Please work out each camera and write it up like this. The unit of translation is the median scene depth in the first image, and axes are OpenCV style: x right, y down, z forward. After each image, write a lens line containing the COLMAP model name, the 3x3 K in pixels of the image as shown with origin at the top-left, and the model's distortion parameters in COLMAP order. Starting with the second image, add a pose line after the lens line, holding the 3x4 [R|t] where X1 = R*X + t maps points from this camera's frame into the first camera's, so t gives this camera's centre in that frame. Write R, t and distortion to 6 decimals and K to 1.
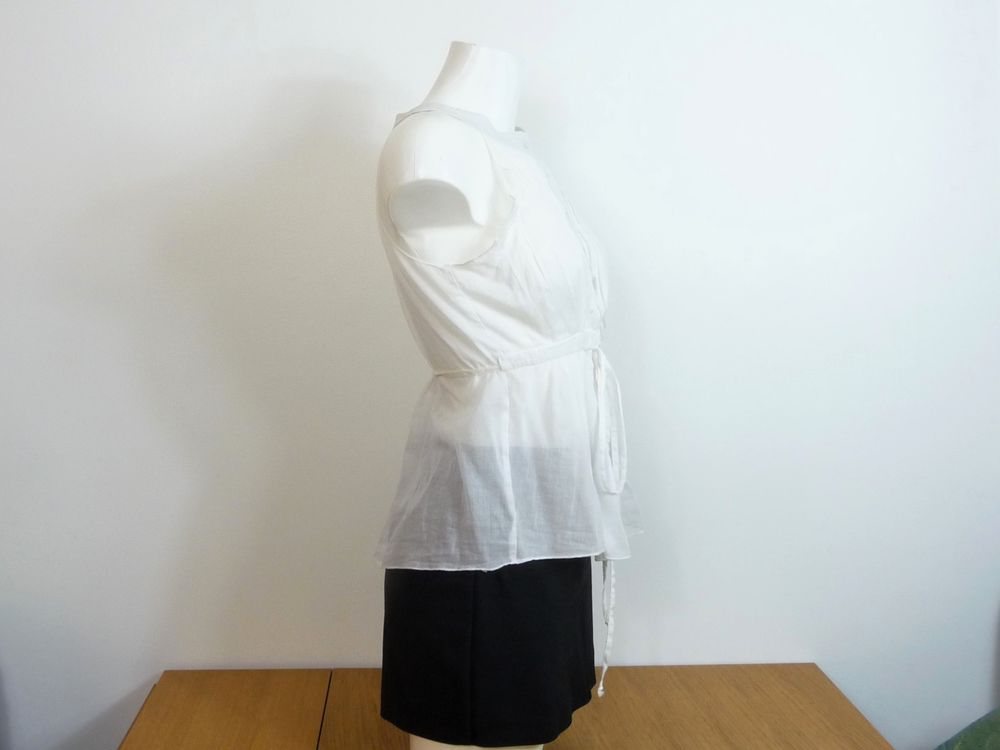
lens RADIAL K [[1434.1, 0, 500.0], [0, 1434.1, 375.0], [0, 0, 1]] dist [-0.028380, 0.001904]
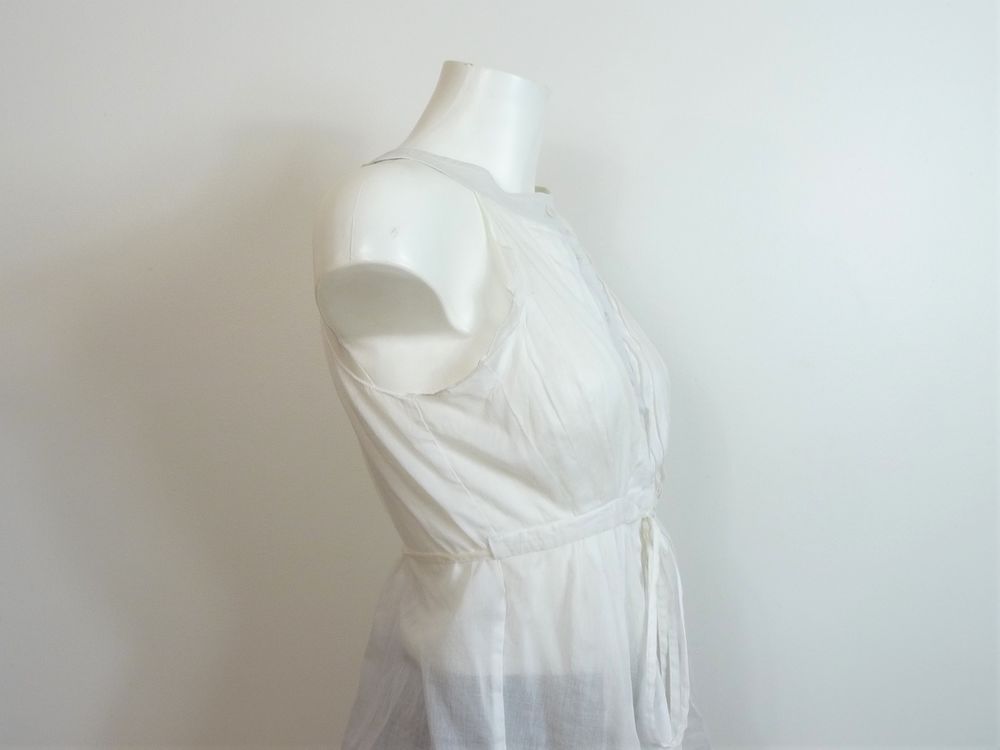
lens RADIAL K [[1434.1, 0, 500.0], [0, 1434.1, 375.0], [0, 0, 1]] dist [-0.028380, 0.001904]
pose [[0.997751, 0.016599, -0.064949, 0.044296], [-0.019986, 0.998455, -0.051851, -0.051938], [0.063988, 0.053032, 0.996541, 0.353078]]
